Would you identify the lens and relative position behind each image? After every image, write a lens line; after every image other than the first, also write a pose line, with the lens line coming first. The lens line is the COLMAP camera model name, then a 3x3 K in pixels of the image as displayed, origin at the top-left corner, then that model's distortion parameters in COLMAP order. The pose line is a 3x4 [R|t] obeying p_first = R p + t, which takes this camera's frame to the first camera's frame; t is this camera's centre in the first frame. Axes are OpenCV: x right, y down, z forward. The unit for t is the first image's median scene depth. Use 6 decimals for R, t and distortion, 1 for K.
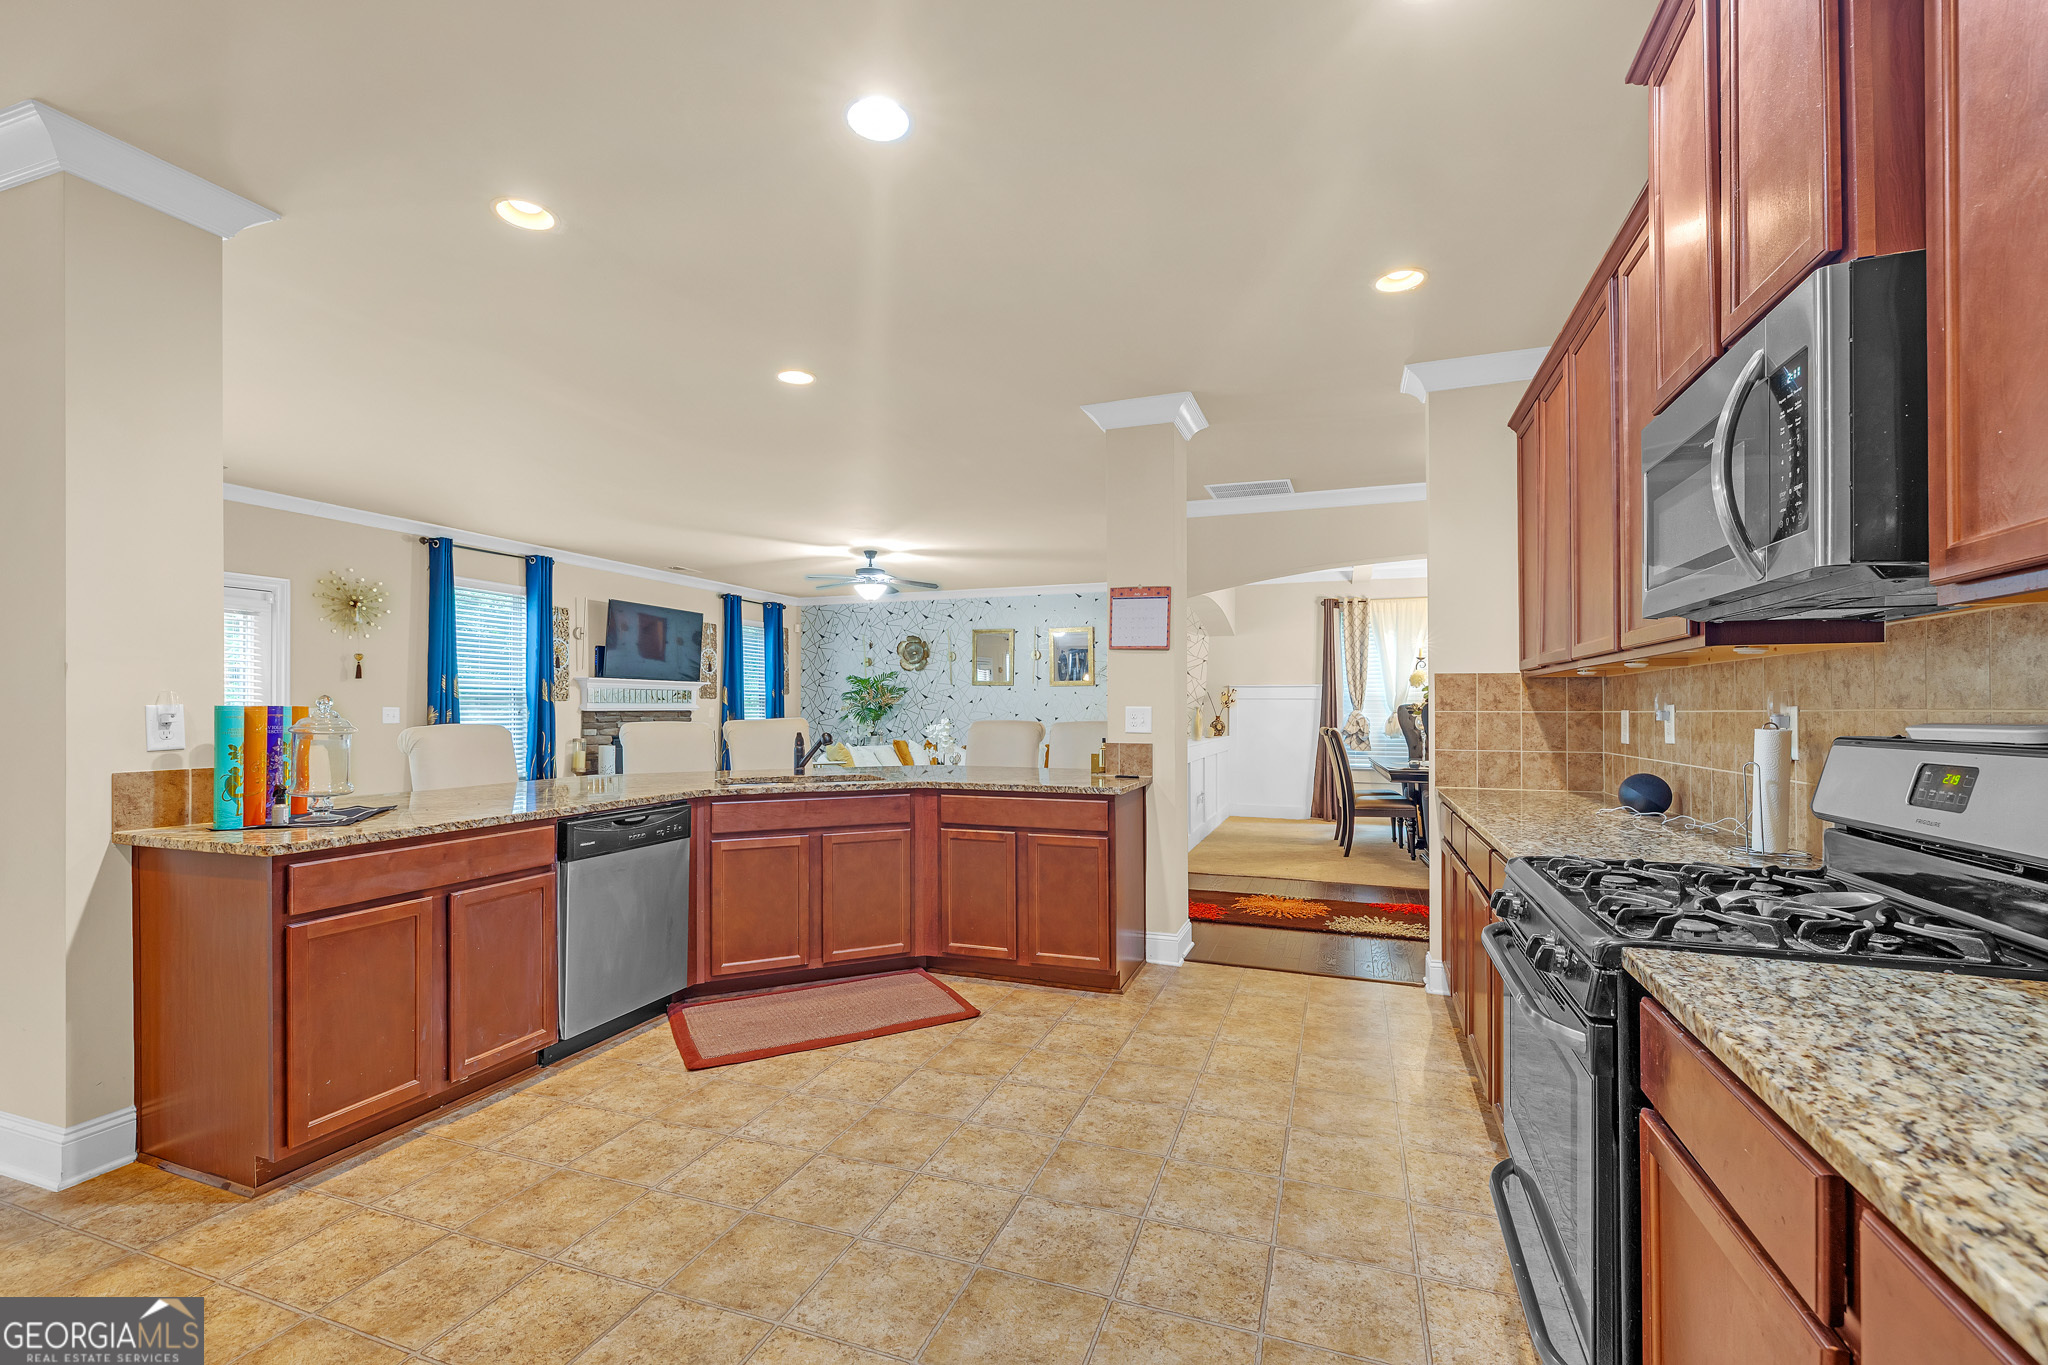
lens RADIAL K [[877.4, 0, 1019.2], [0, 877.4, 676.4], [0, 0, 1]] dist [0.000898, 0.000410]
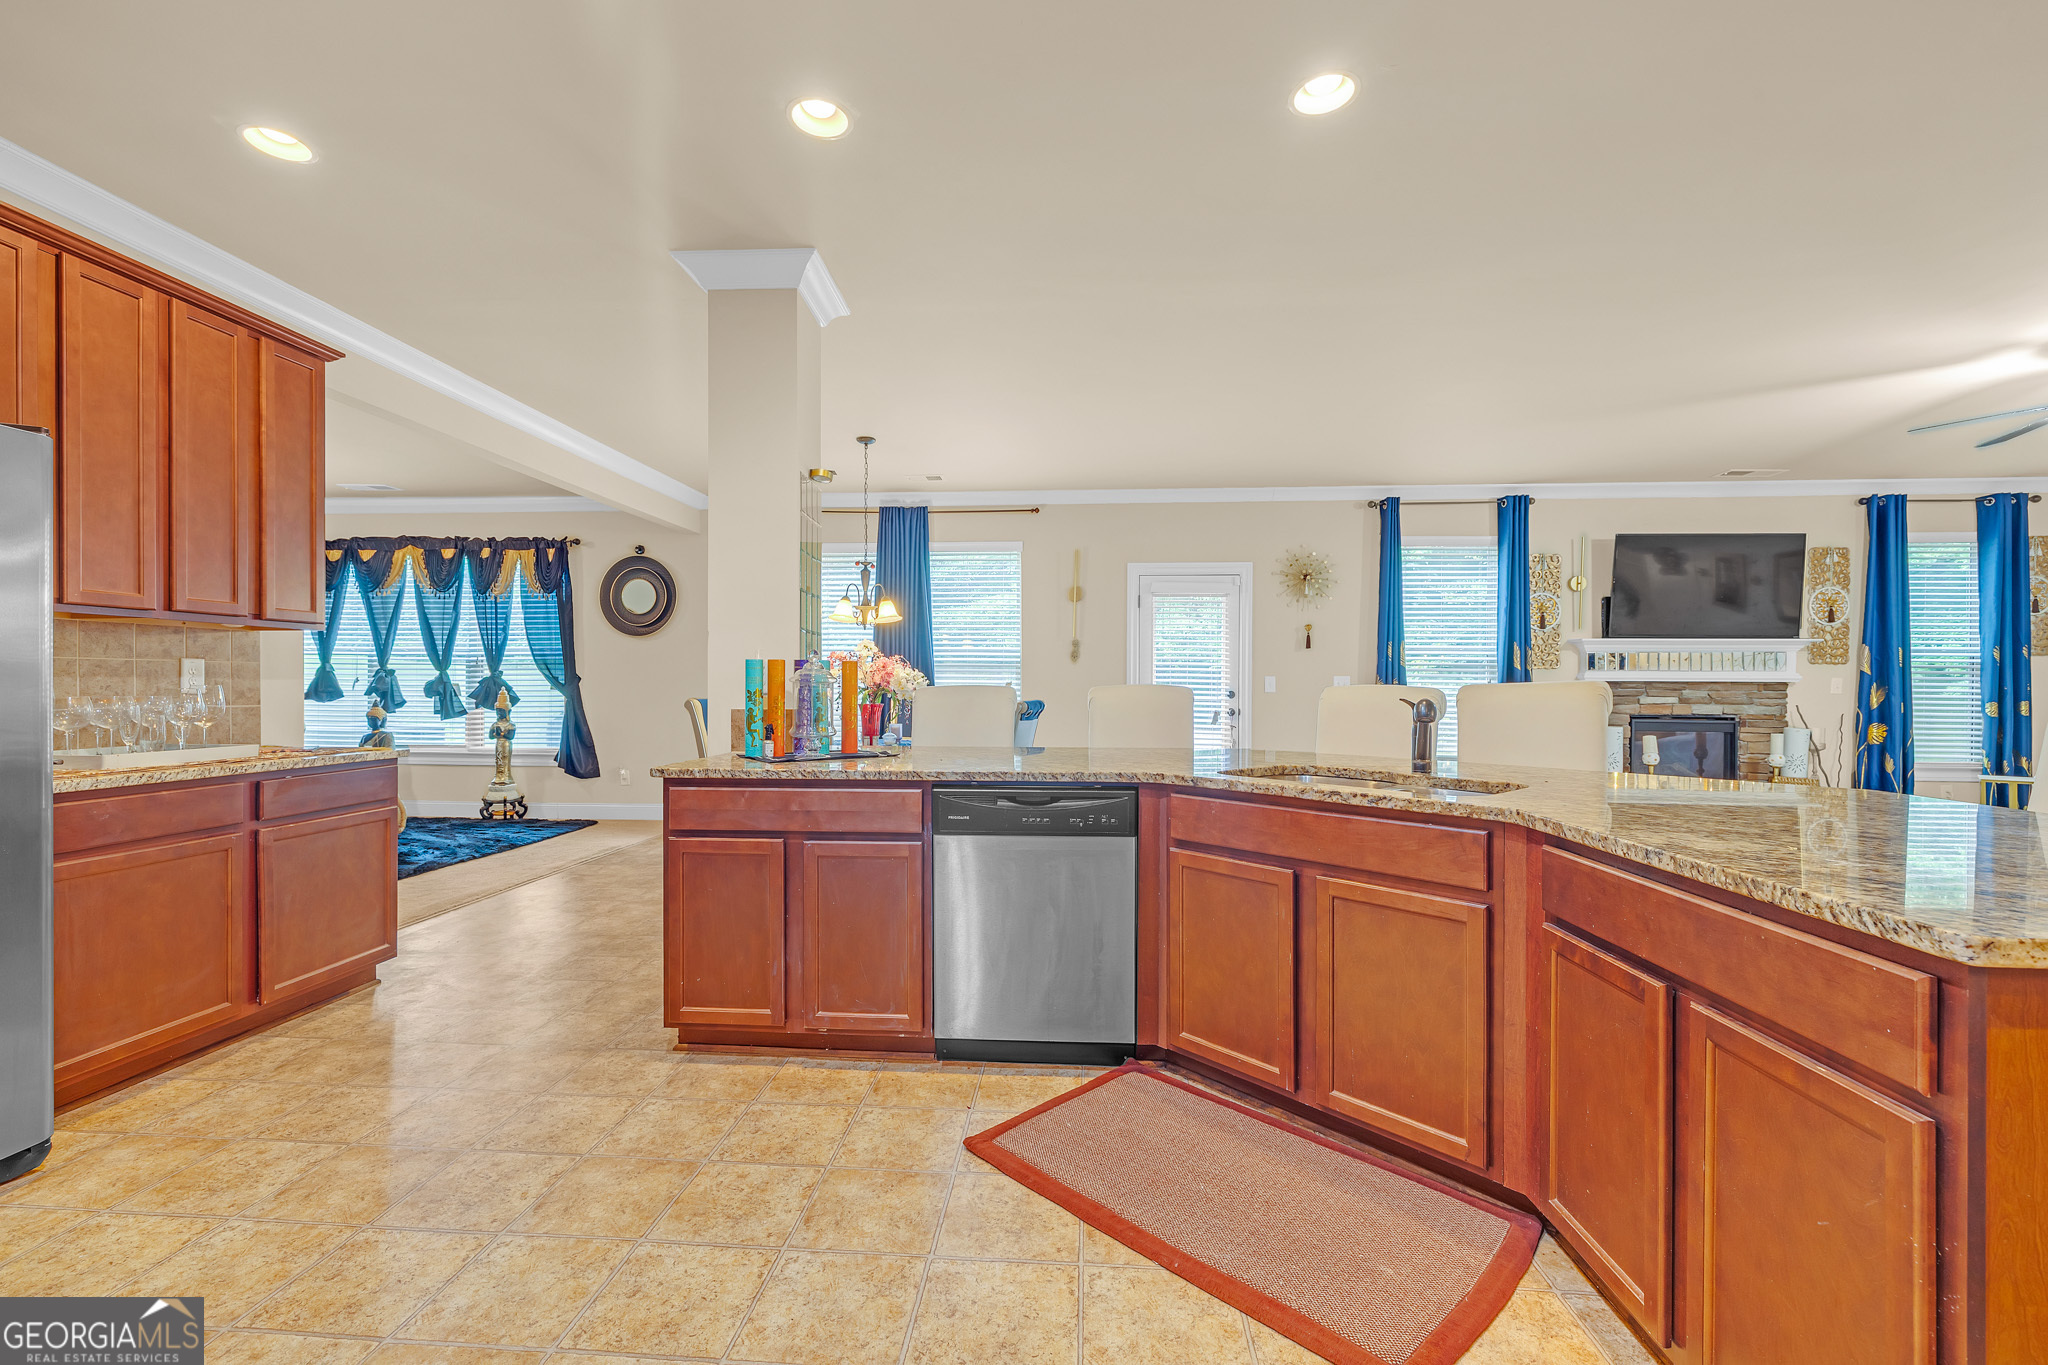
lens RADIAL K [[872.8, 0, 1024.0], [0, 872.8, 682.5], [0, 0, 1]] dist [-0.000216, 0.000049]
pose [[0.276370, -0.003214, -0.961046, 0.271818], [0.029999, 0.999536, 0.005284, 0.048790], [0.960583, -0.030290, 0.276338, 0.688420]]
